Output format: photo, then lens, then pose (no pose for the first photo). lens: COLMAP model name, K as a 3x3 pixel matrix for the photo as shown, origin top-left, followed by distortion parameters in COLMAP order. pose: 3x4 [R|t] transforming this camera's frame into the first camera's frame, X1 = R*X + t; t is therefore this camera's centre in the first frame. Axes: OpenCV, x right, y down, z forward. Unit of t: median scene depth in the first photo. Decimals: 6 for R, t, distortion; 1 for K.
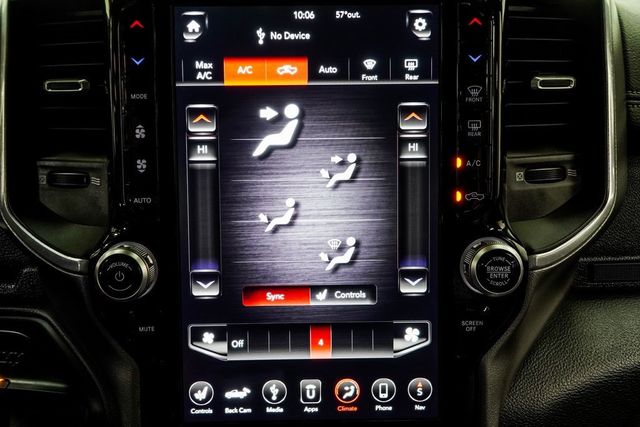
lens RADIAL K [[687.3, 0, 309.1], [0, 687.3, 206.4], [0, 0, 1]] dist [-0.008250, 0.000000]
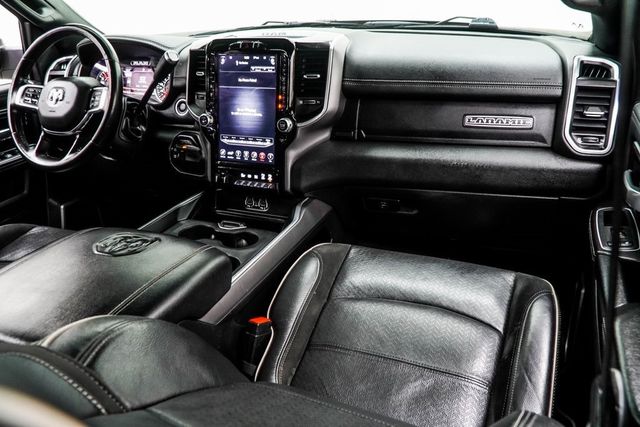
lens RADIAL K [[509.4, 0, 322.0], [0, 509.4, 208.3], [0, 0, 1]] dist [-0.007241, 0.004793]
pose [[0.915288, 0.129431, -0.381438, 1.570793], [-0.076103, 0.985480, 0.151781, 0.096969], [0.395545, -0.109895, 0.911848, -1.551504]]
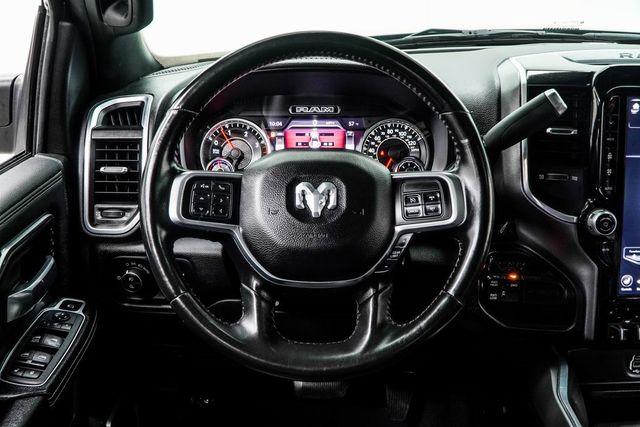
lens RADIAL K [[687.3, 0, 318.8], [0, 687.3, 216.8], [0, 0, 1]] dist [-0.008250, 0.000000]
pose [[0.999953, 0.008469, -0.004614, -1.085923], [-0.008189, 0.998301, 0.057682, -0.034822], [0.005095, -0.057641, 0.998324, -1.077679]]
